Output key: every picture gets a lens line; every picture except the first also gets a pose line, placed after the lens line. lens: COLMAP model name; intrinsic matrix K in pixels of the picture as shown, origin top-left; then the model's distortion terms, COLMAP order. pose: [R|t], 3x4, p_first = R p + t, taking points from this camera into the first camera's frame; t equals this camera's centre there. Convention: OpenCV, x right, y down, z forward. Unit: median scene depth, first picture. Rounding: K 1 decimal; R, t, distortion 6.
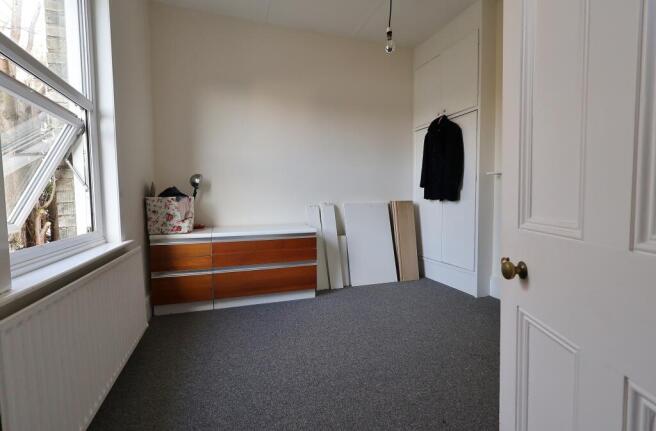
lens RADIAL K [[303.1, 0, 330.6], [0, 303.1, 215.9], [0, 0, 1]] dist [-0.005212, 0.002396]
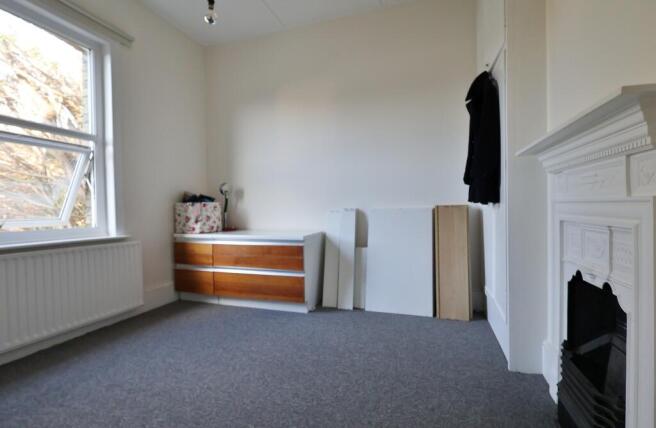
lens RADIAL K [[306.8, 0, 329.7], [0, 306.8, 212.5], [0, 0, 1]] dist [-0.005646, 0.002759]
pose [[0.791207, 0.003084, -0.611541, 0.610406], [-0.028853, 0.999062, -0.032291, -0.000524], [0.610868, 0.043193, 0.790553, 0.346095]]
